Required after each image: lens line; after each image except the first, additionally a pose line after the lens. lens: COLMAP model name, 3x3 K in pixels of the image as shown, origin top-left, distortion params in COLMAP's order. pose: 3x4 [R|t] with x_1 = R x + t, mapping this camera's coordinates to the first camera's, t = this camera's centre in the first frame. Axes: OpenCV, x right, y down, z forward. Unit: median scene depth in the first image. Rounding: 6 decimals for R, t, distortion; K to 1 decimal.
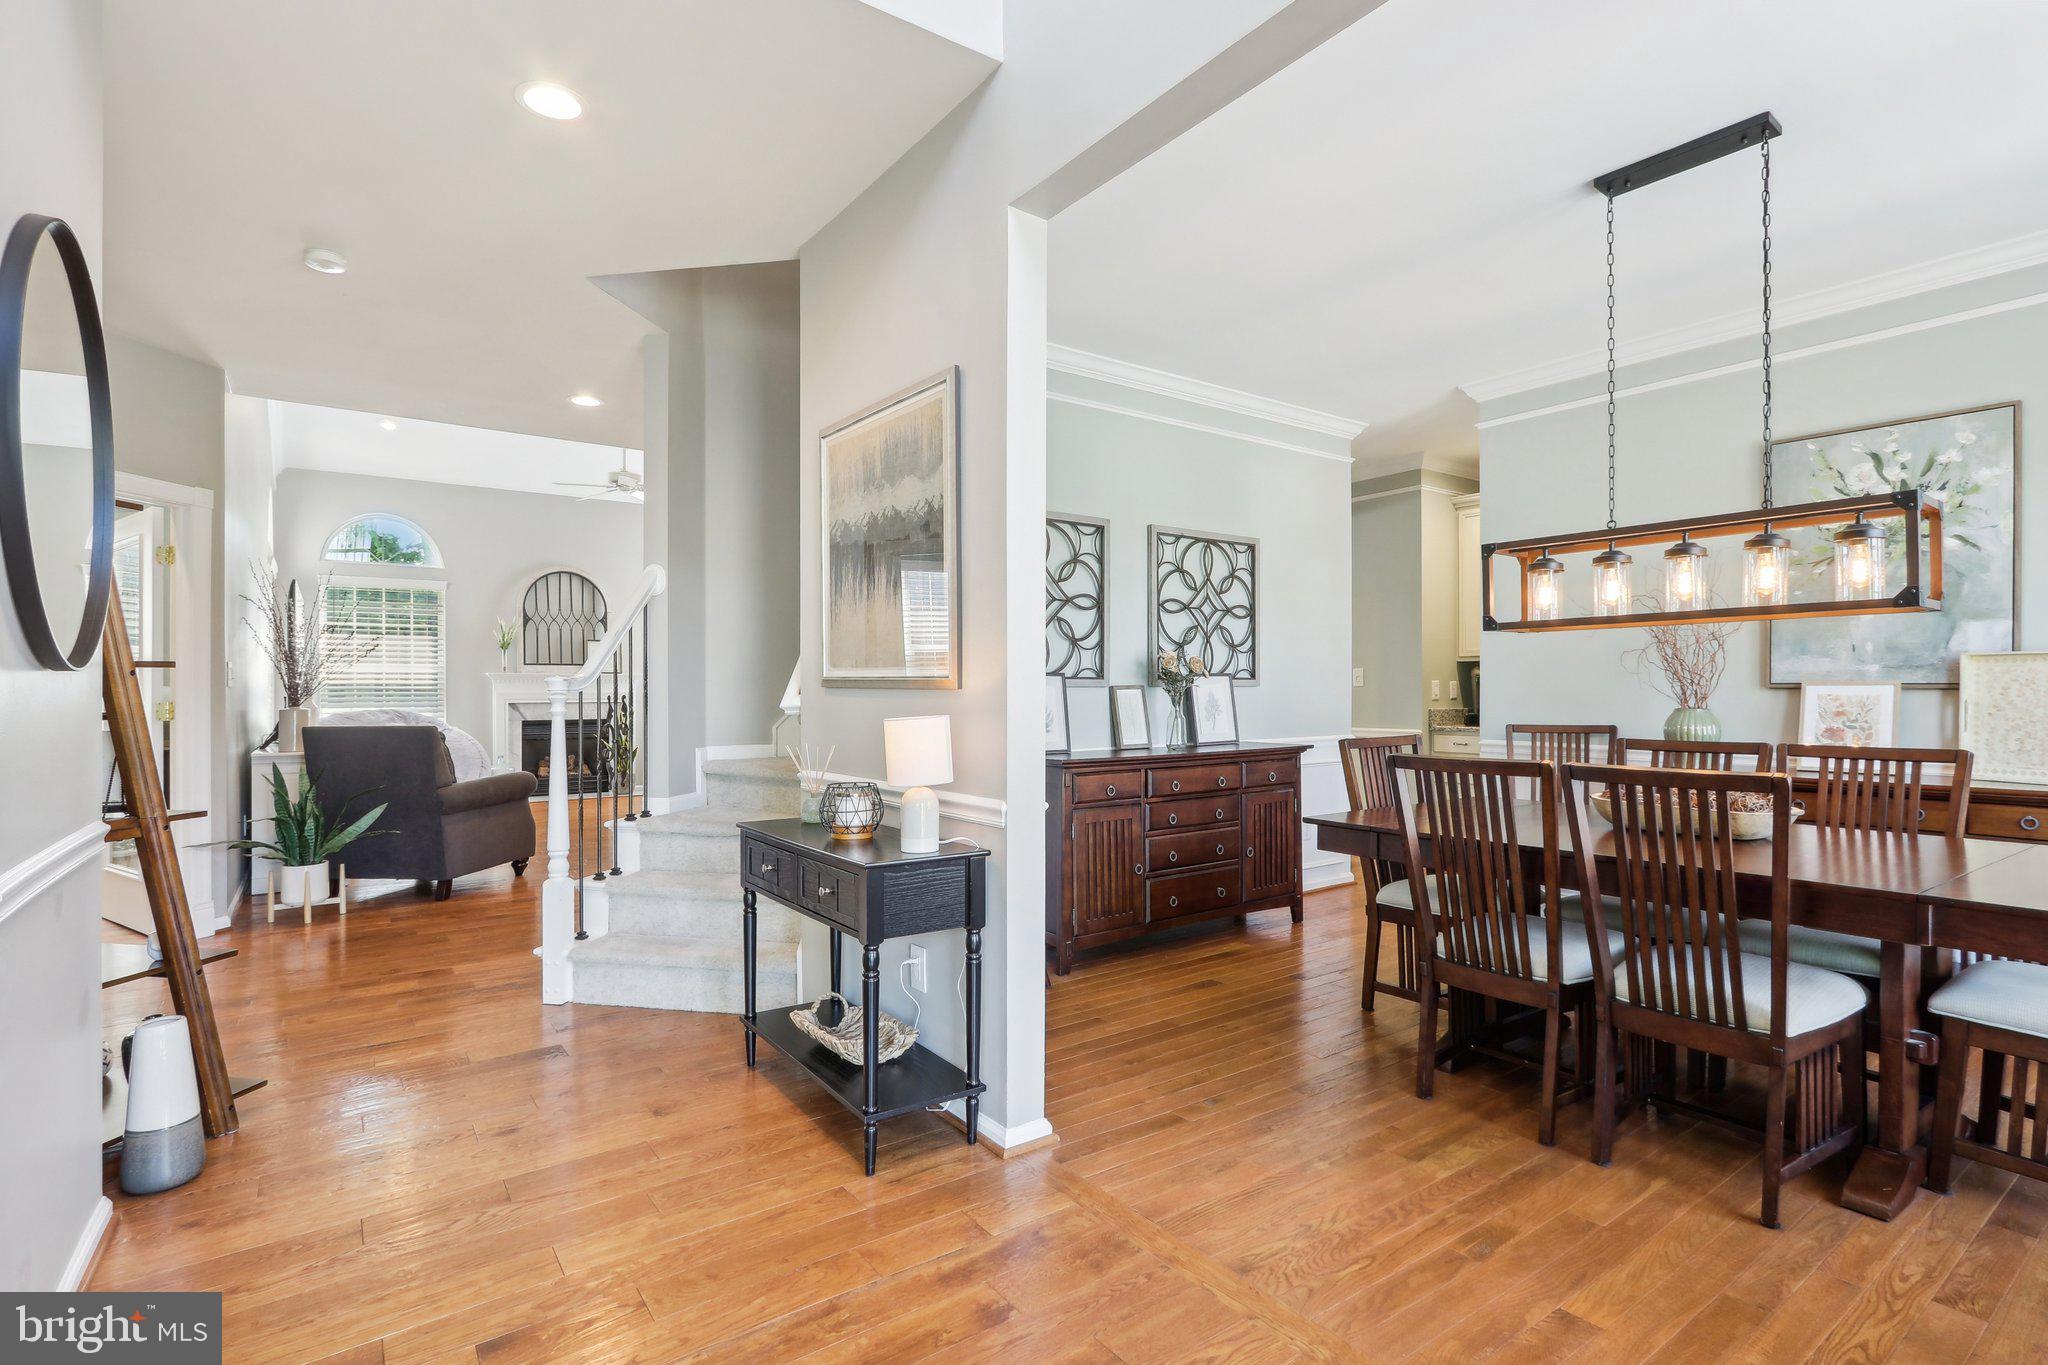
lens RADIAL K [[965.6, 0, 1041.2], [0, 965.6, 701.1], [0, 0, 1]] dist [-0.023729, 0.004745]
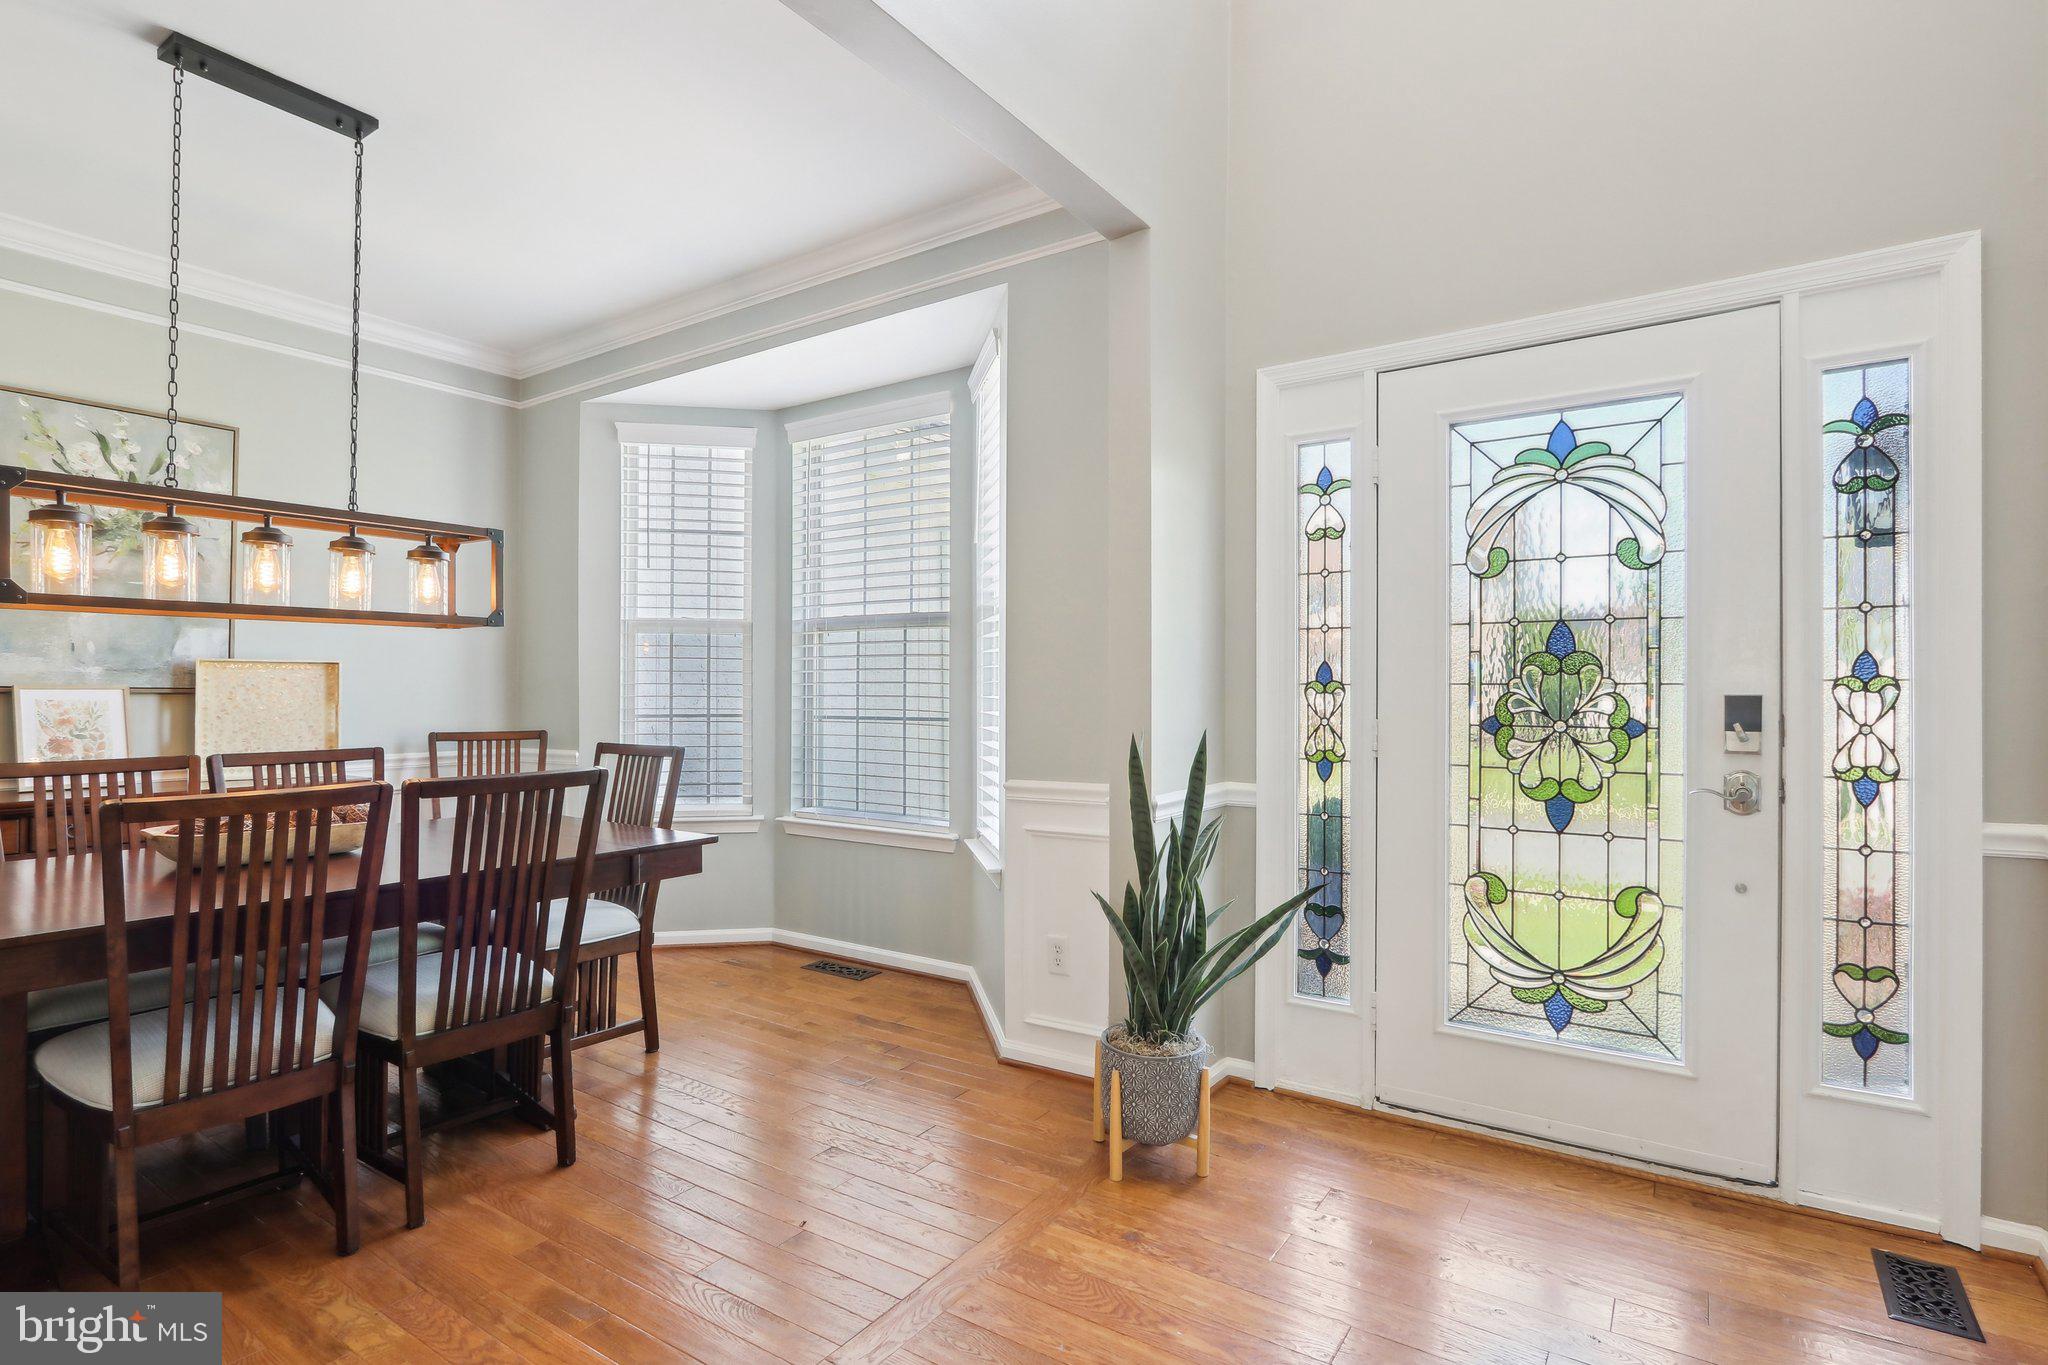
lens RADIAL K [[965.6, 0, 1046.7], [0, 965.6, 693.1], [0, 0, 1]] dist [-0.023729, 0.004745]
pose [[-0.346246, -0.000127, 0.938144, -0.299597], [0.012207, 0.999915, 0.004641, -0.007412], [-0.938064, 0.013059, -0.346214, 0.491091]]
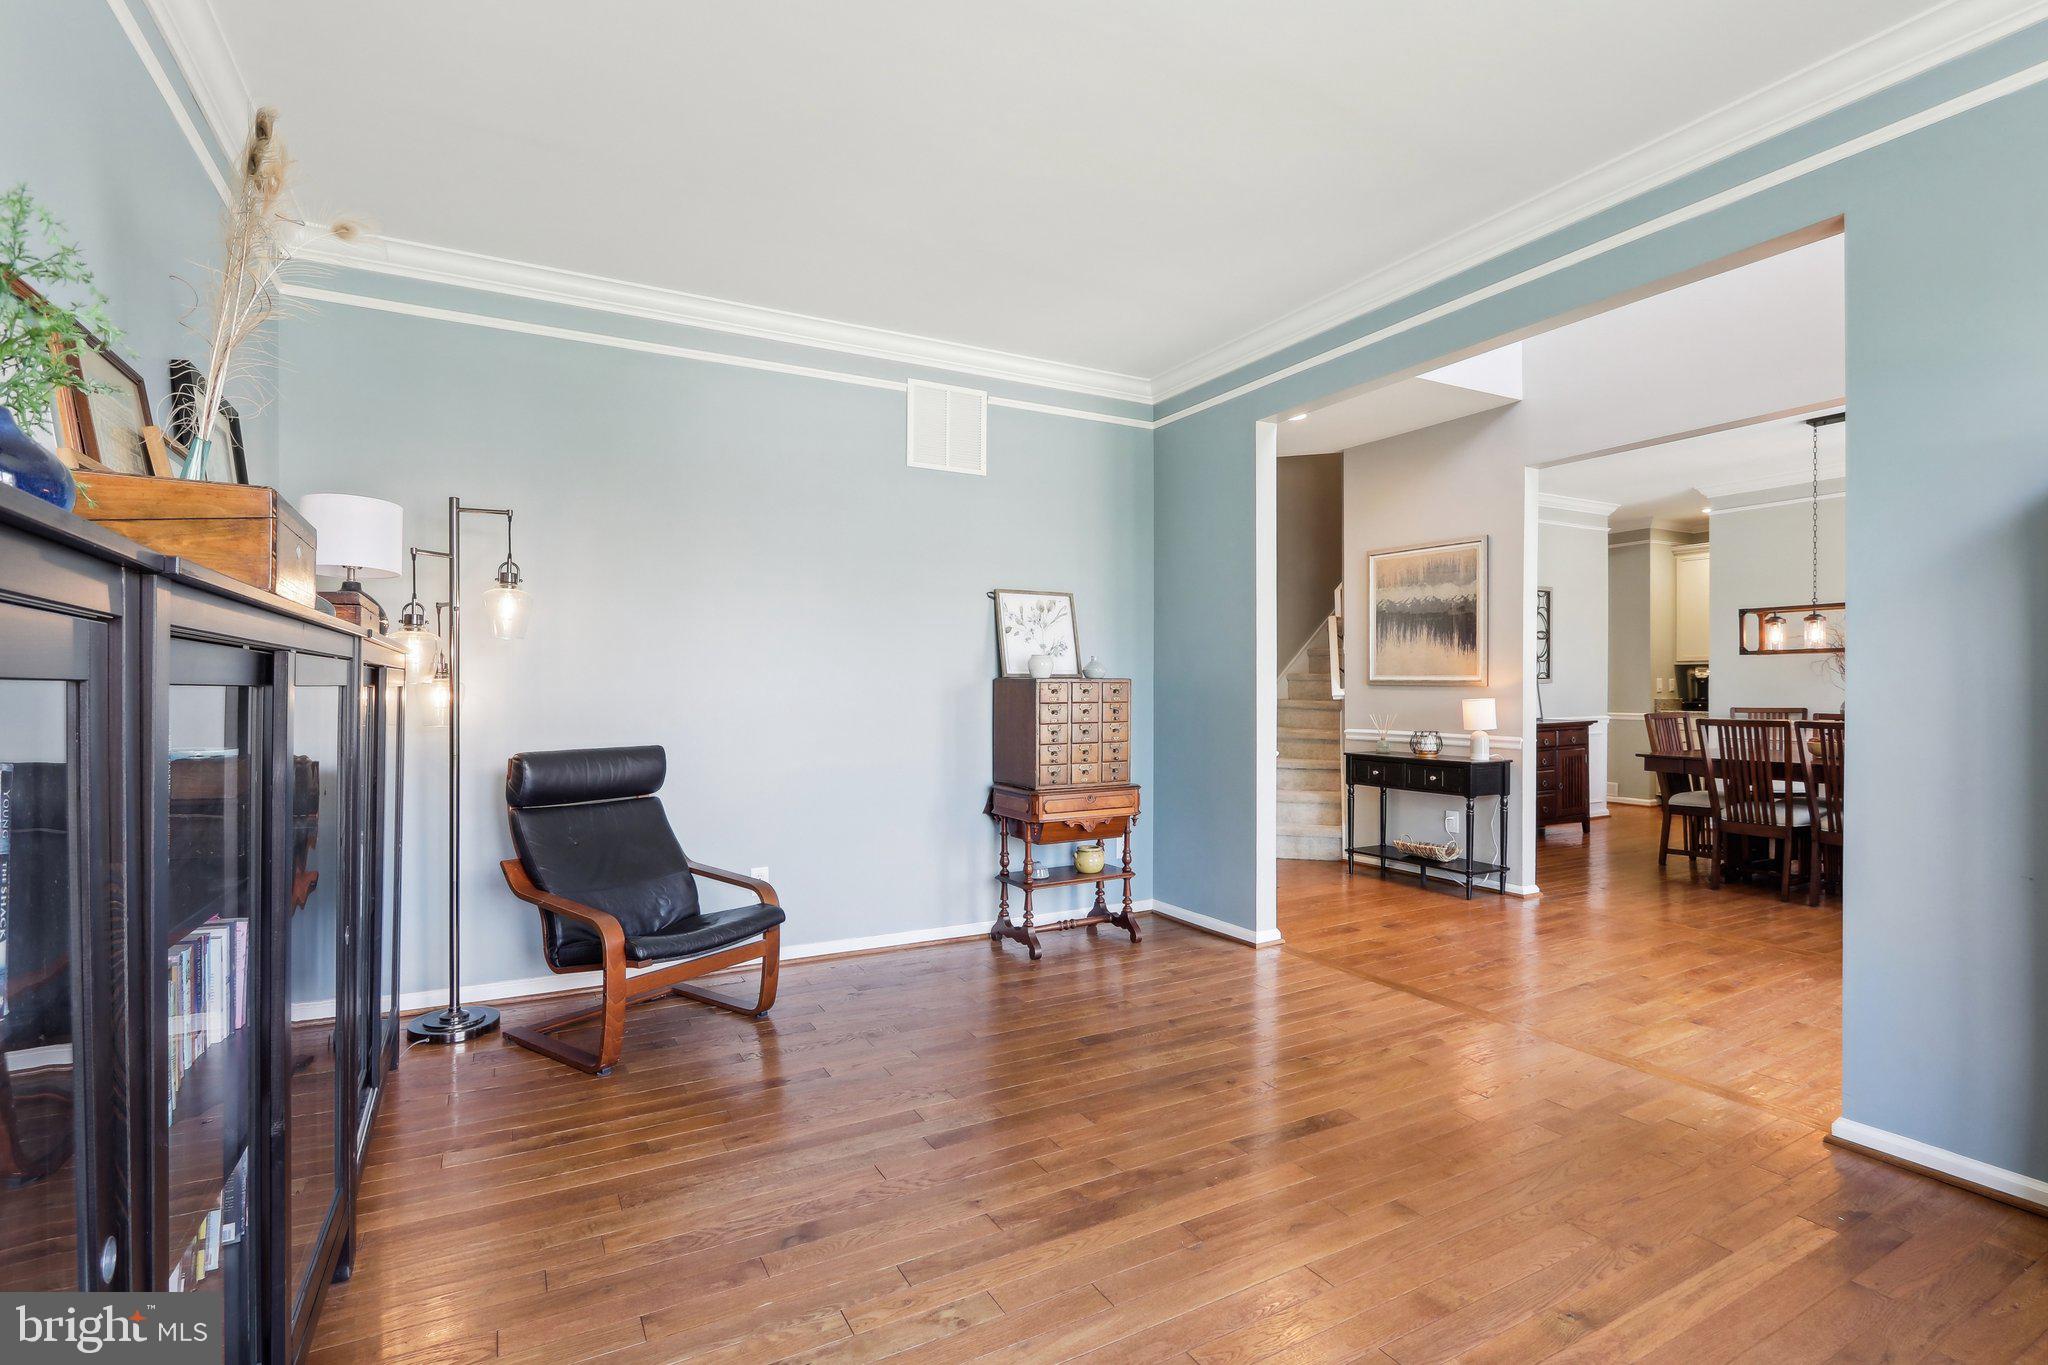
lens RADIAL K [[965.6, 0, 1030.2], [0, 965.6, 692.5], [0, 0, 1]] dist [-0.023729, 0.004745]
pose [[0.992430, 0.001169, -0.122803, -0.611015], [-0.001467, 0.999996, -0.002343, 0.005901], [0.122800, 0.002505, 0.992428, -0.909499]]
